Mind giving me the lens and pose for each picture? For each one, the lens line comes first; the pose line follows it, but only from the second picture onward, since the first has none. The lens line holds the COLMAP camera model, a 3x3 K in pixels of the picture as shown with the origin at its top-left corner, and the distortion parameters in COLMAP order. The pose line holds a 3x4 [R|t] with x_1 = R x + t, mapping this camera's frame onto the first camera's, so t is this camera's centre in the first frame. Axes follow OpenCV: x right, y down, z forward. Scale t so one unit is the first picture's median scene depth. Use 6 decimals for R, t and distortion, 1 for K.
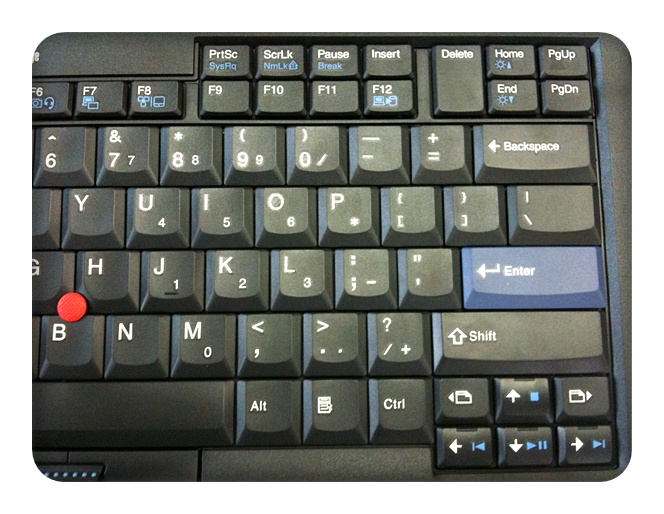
lens RADIAL K [[639.6, 0, 355.0], [0, 639.6, 265.2], [0, 0, 1]] dist [0.003091, 0.000000]
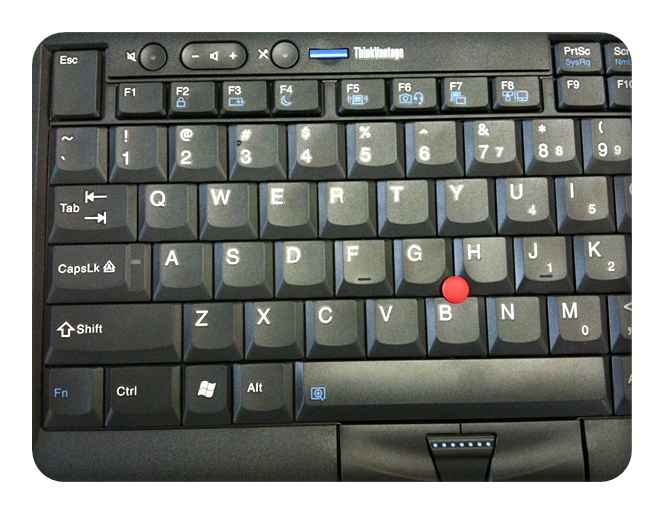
lens RADIAL K [[600.9, 0, 313.7], [0, 600.9, 275.4], [0, 0, 1]] dist [0.053371, -0.170556]
pose [[0.999813, -0.008786, -0.017254, -0.628391], [0.009349, 0.999418, 0.032800, 0.005913], [0.016956, -0.032955, 0.999313, -0.015116]]
